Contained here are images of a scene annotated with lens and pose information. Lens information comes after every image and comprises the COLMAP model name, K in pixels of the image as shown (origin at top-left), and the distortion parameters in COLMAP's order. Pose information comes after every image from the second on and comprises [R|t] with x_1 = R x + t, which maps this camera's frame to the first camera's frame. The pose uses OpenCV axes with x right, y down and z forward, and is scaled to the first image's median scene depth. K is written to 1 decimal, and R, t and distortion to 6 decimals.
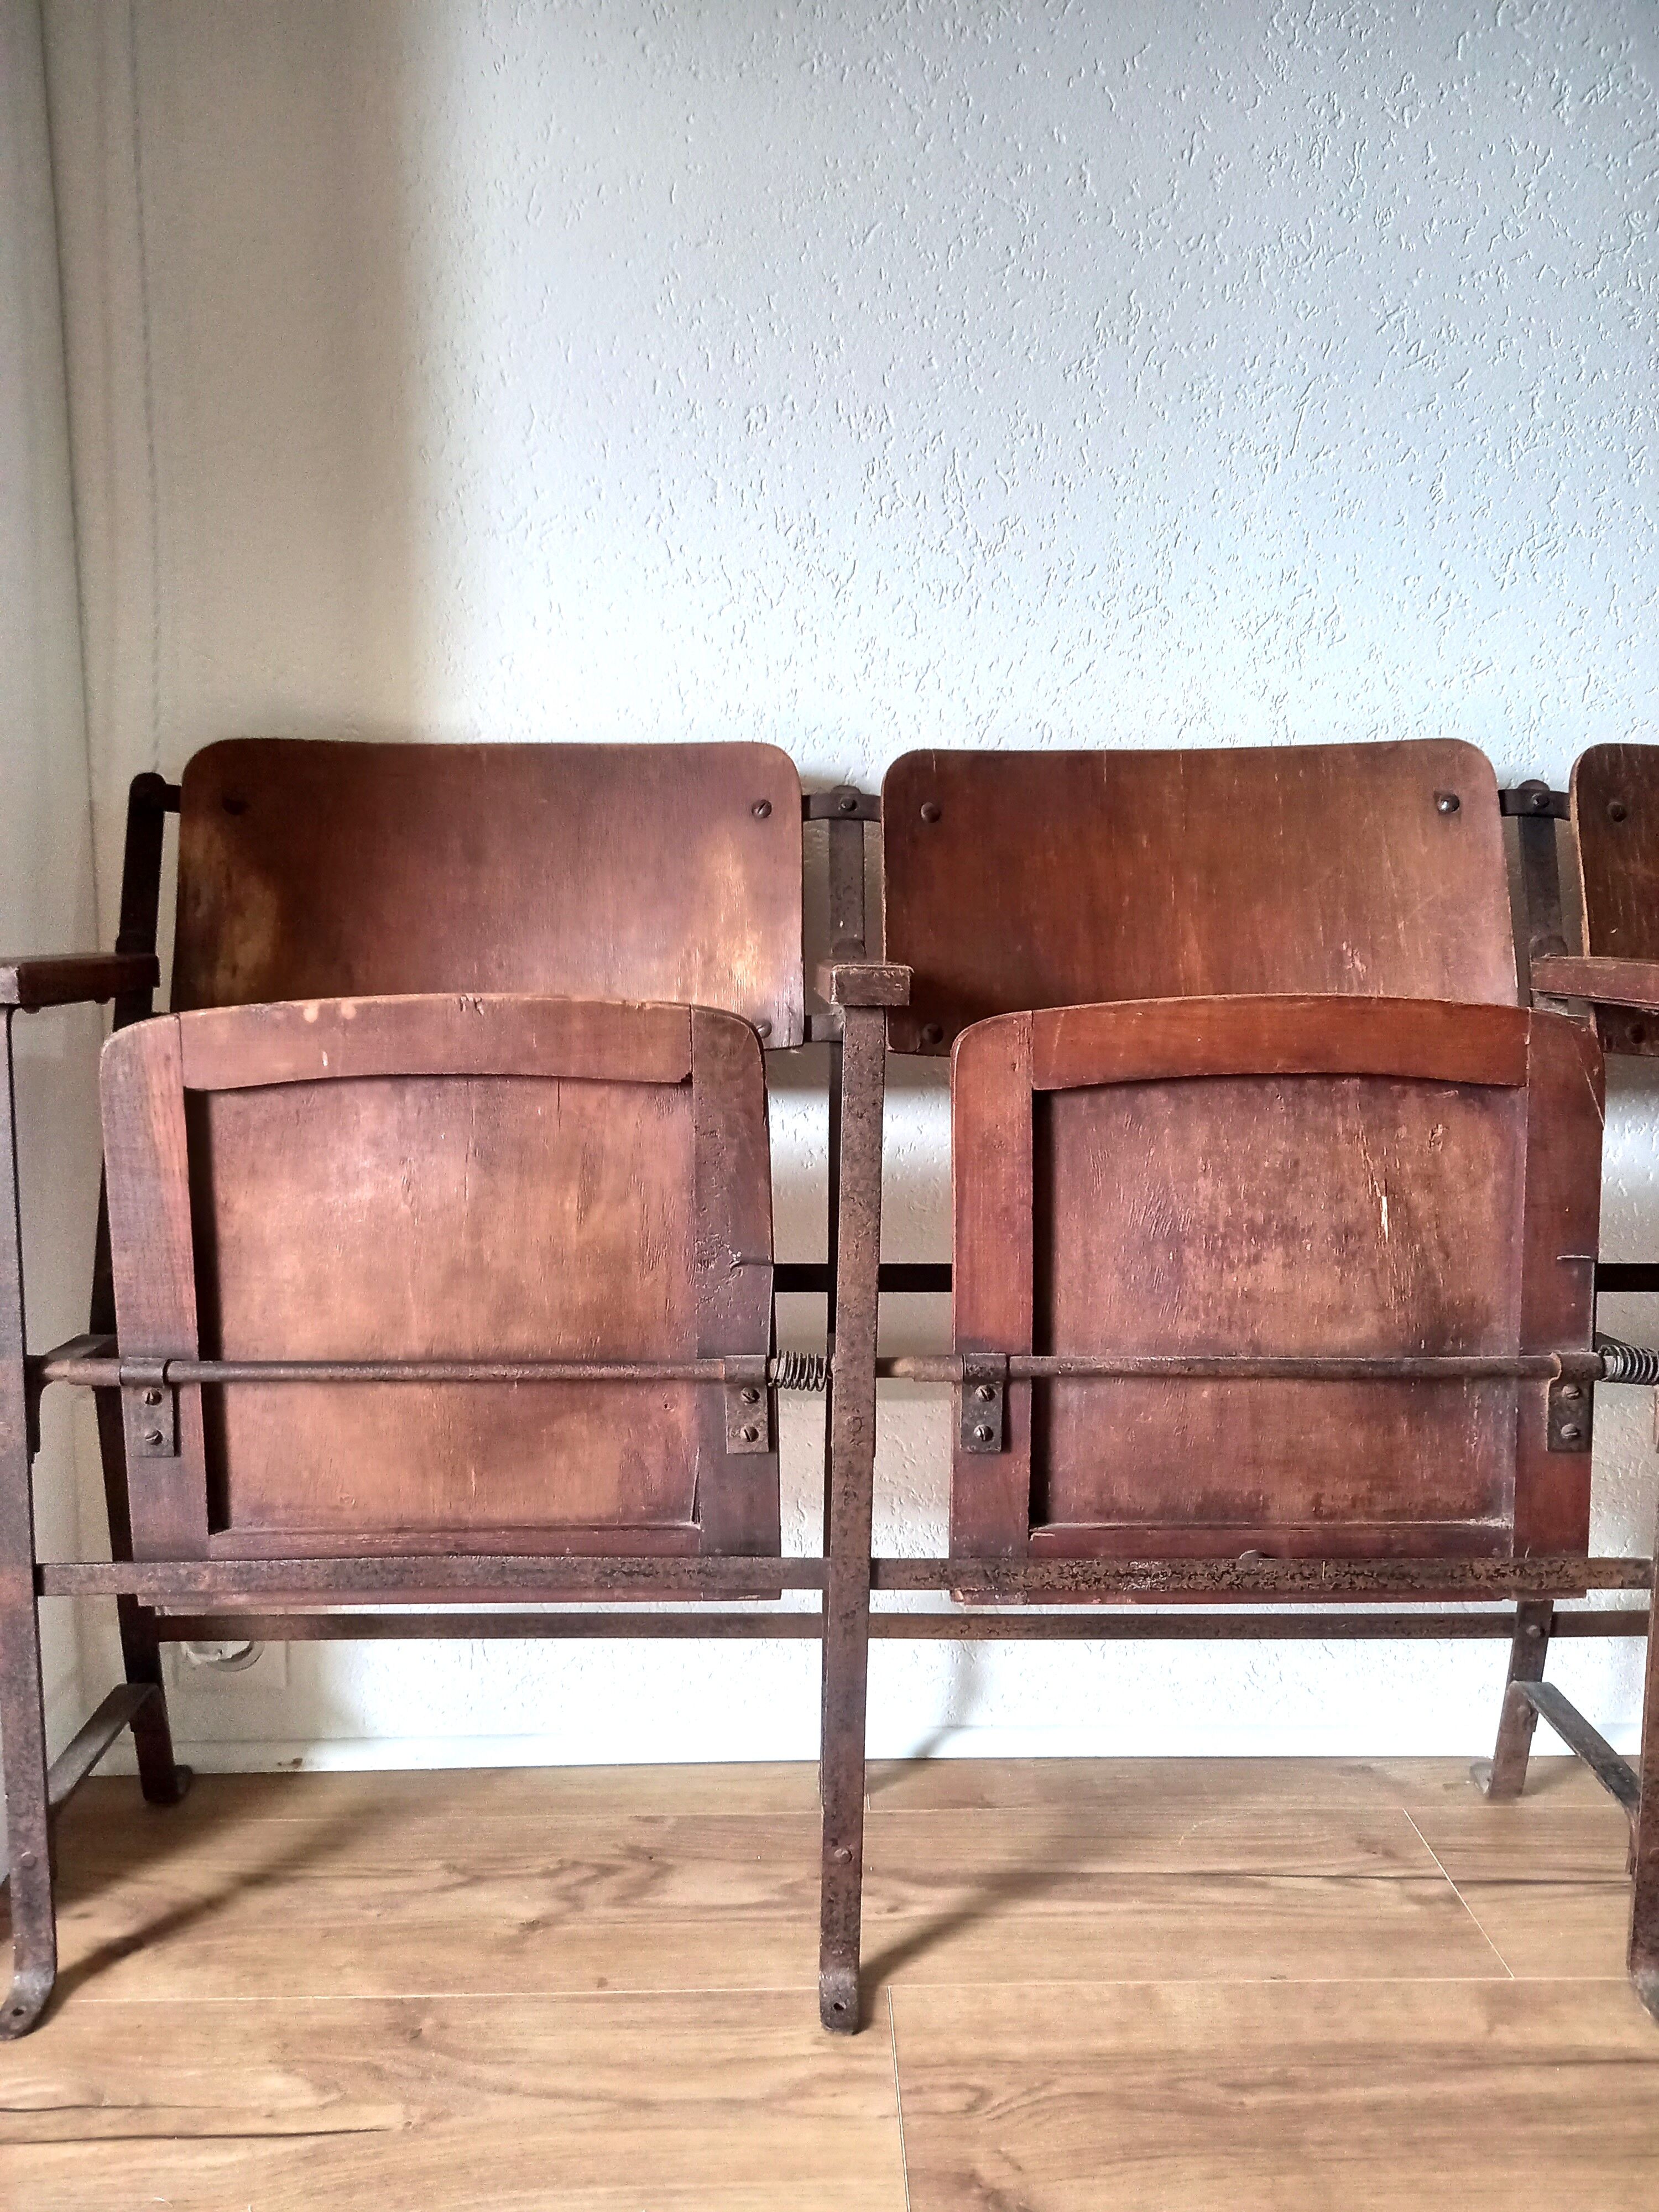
lens RADIAL K [[1624.4, 0, 826.3], [0, 1624.4, 1103.4], [0, 0, 1]] dist [0.048121, -0.045288]
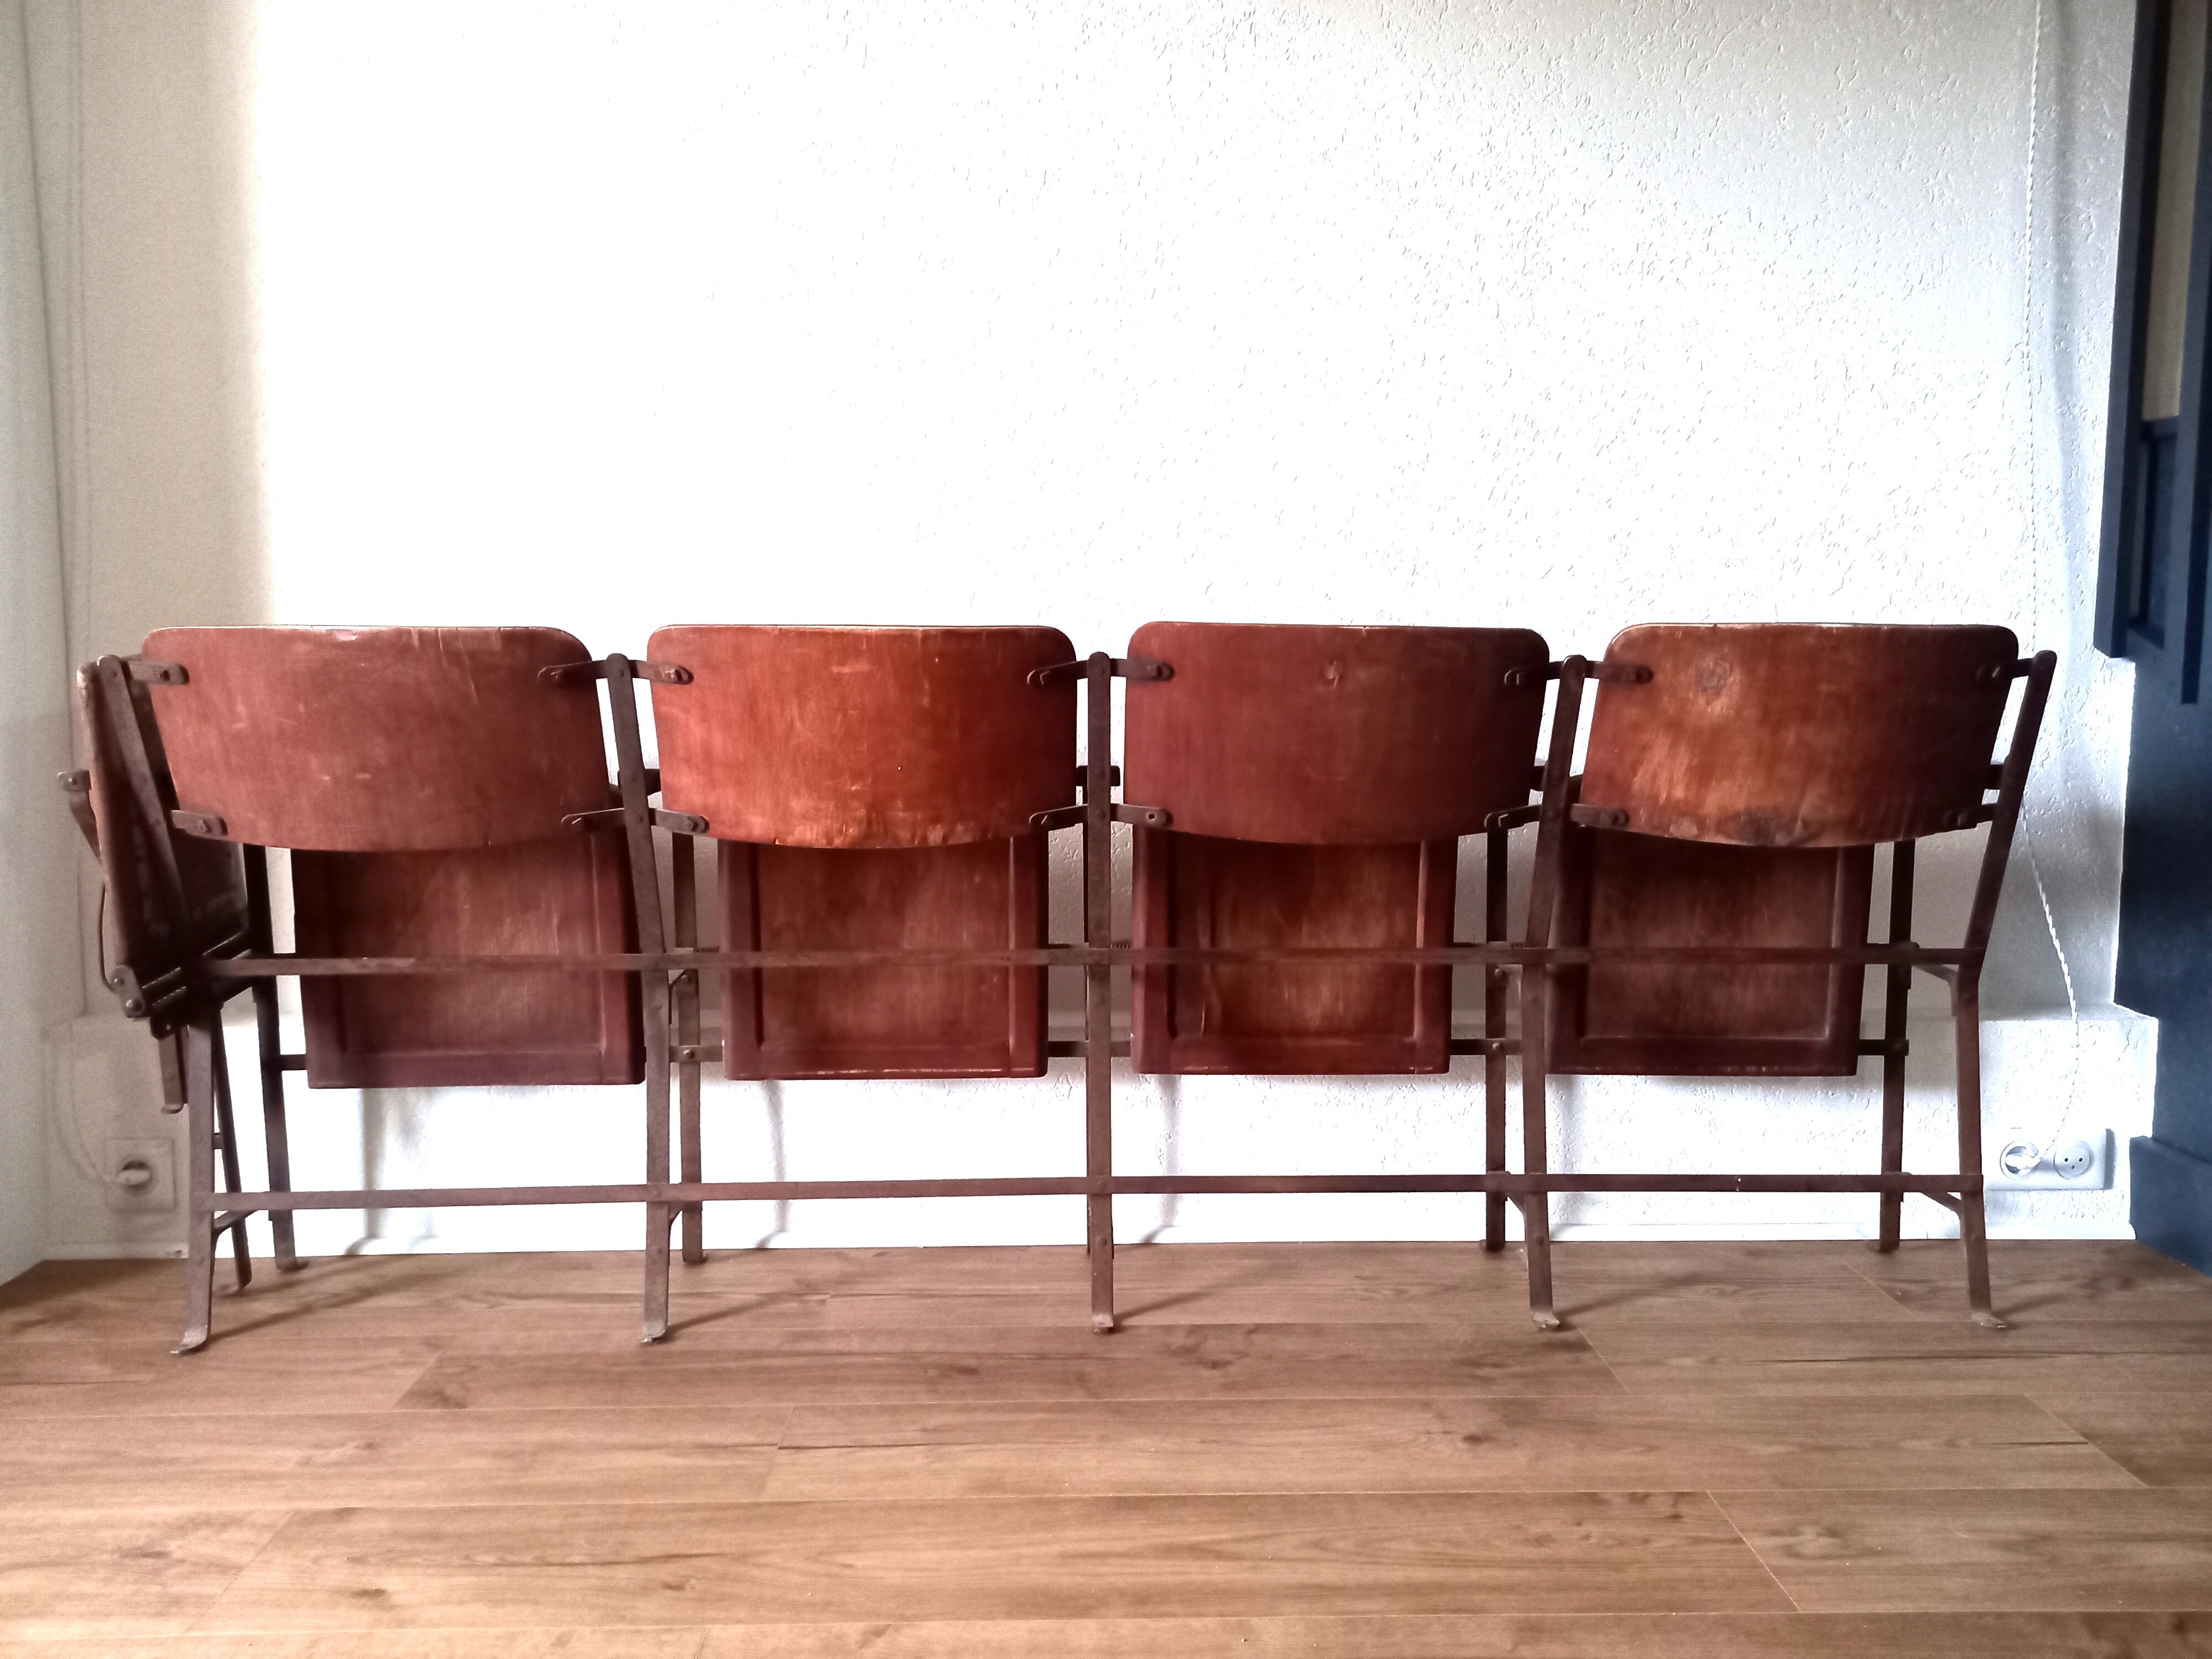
lens RADIAL K [[1624.4, 0, 1105.2], [0, 1624.4, 826.1], [0, 0, 1]] dist [0.048121, -0.045288]
pose [[0.999986, -0.005178, -0.001156, 0.650670], [0.005103, 0.998354, -0.057117, 0.081588], [0.001450, 0.057110, 0.998367, -0.706218]]
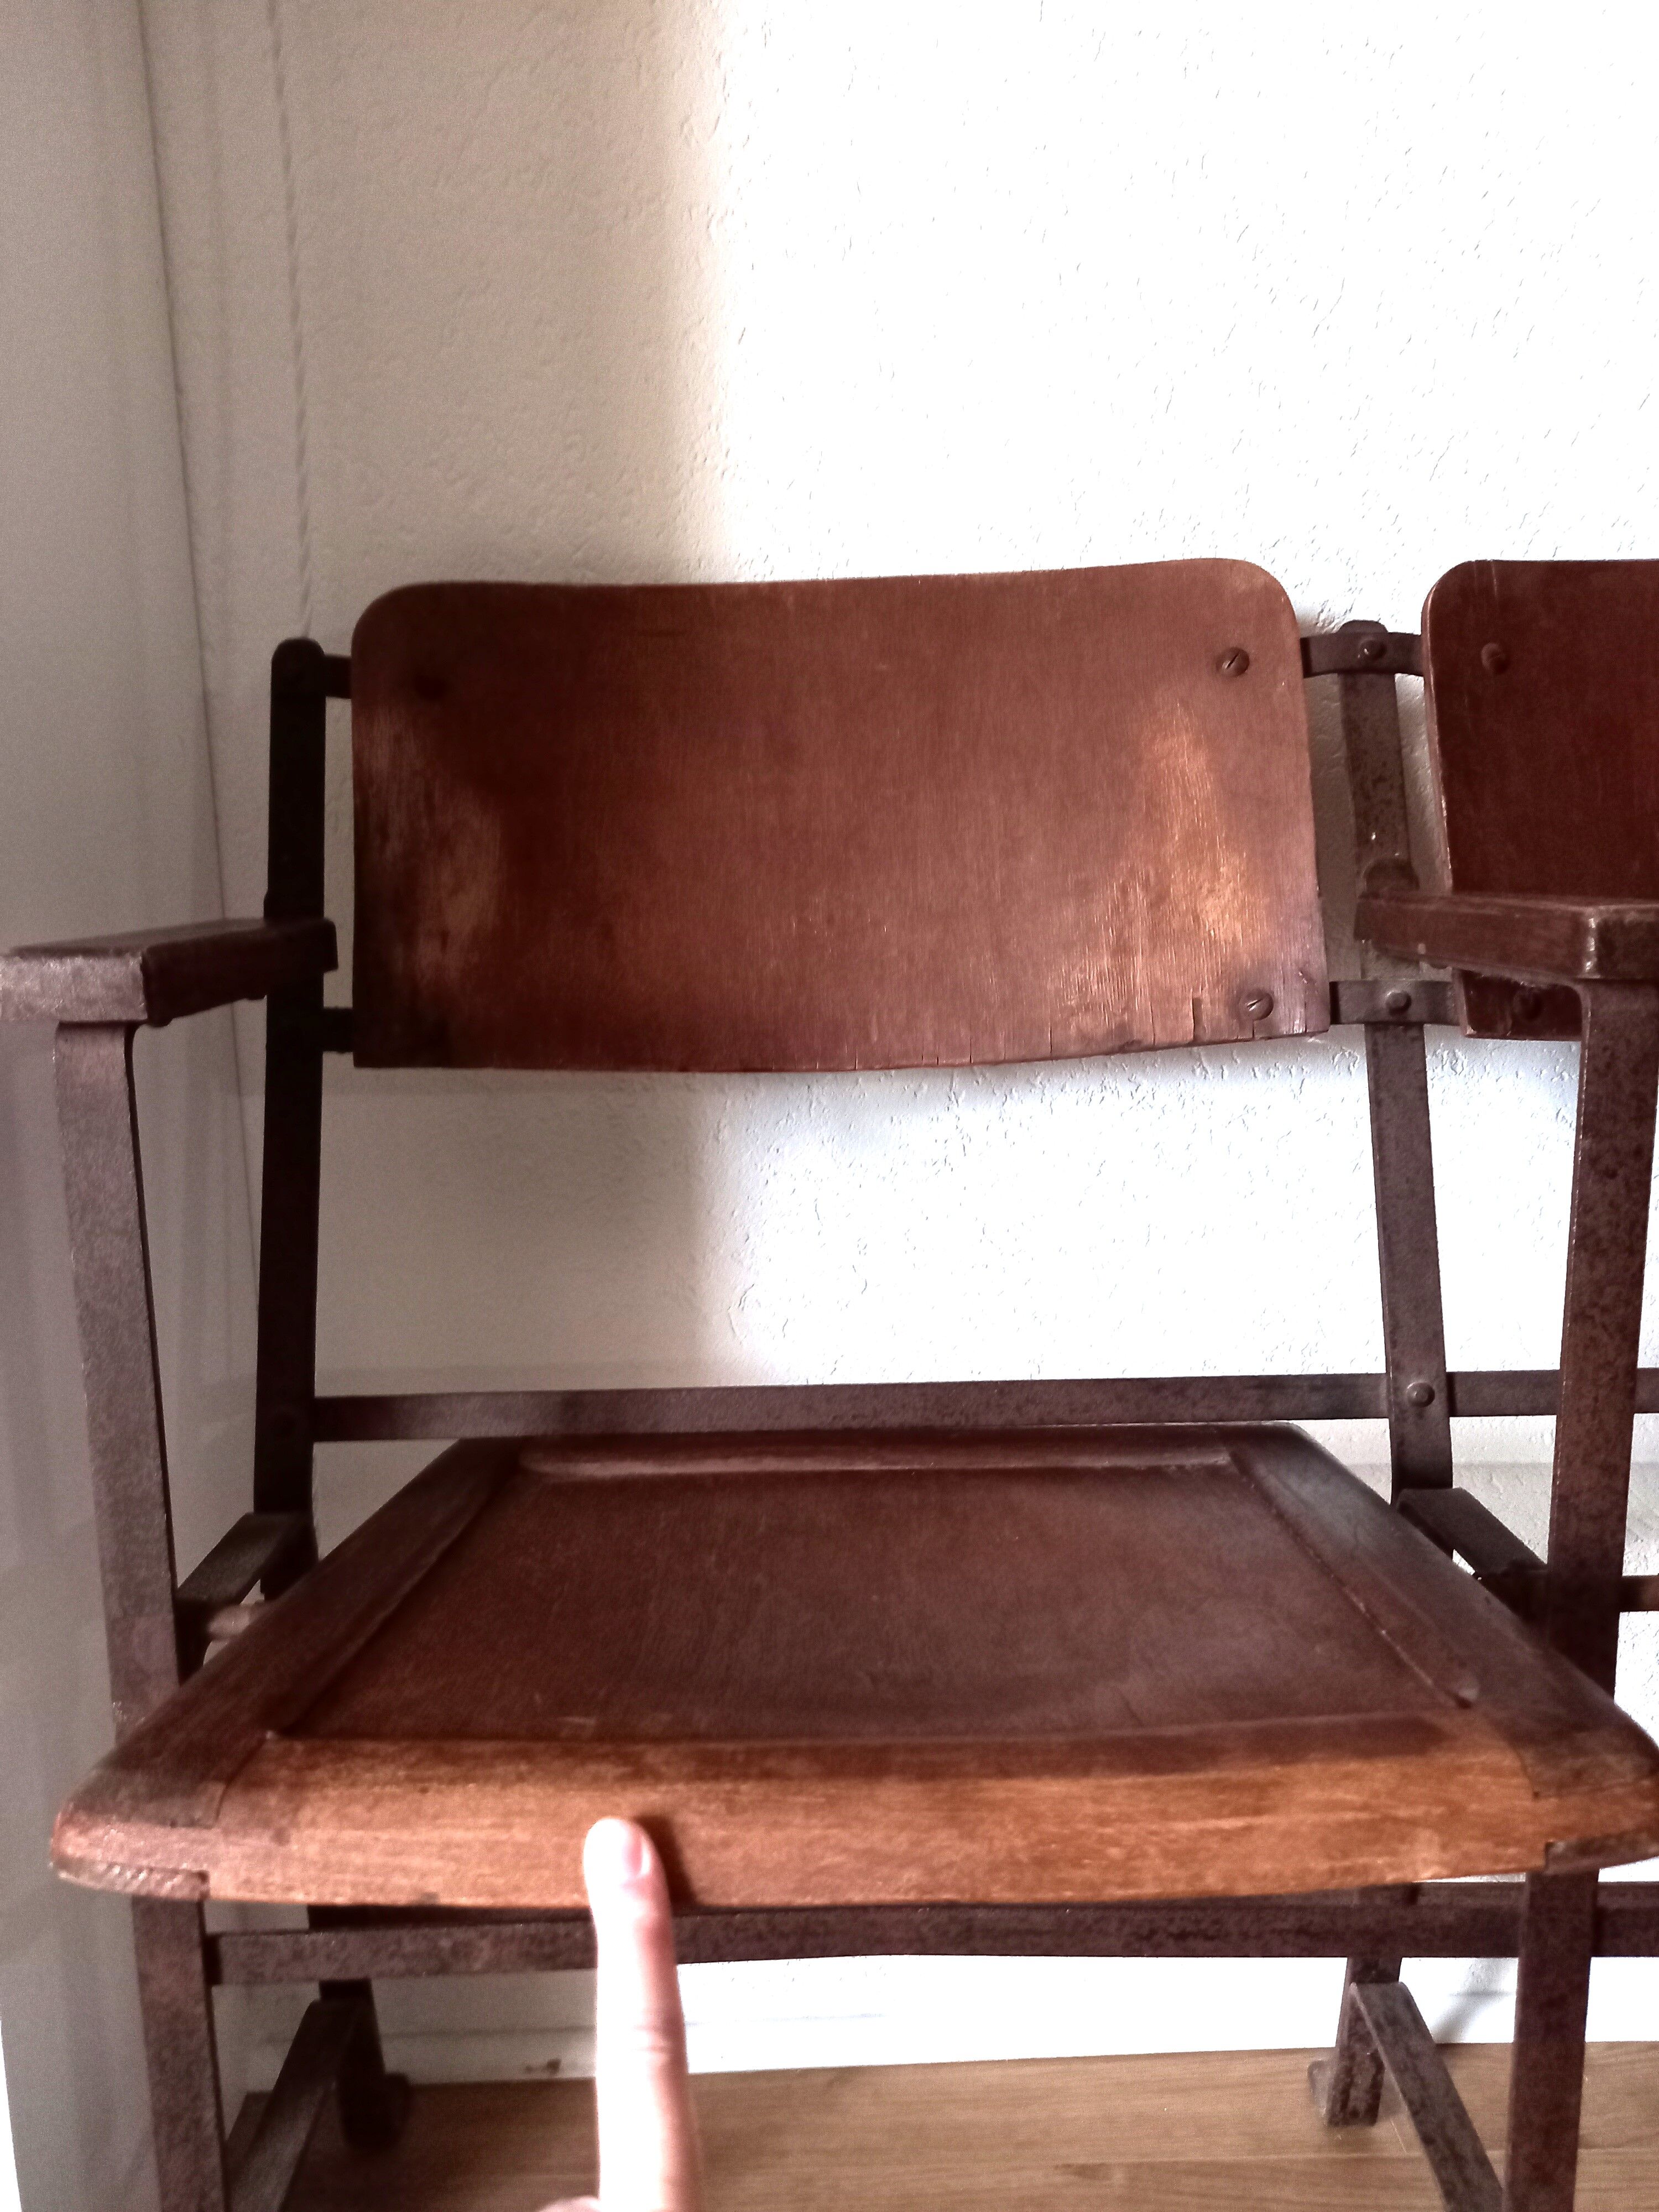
lens RADIAL K [[1624.4, 0, 828.4], [0, 1624.4, 1097.7], [0, 0, 1]] dist [0.048121, -0.045288]
pose [[0.999322, -0.026737, -0.025294, -0.190841], [0.027777, 0.998744, 0.041689, -0.040246], [0.024147, -0.042364, 0.998810, 0.344311]]
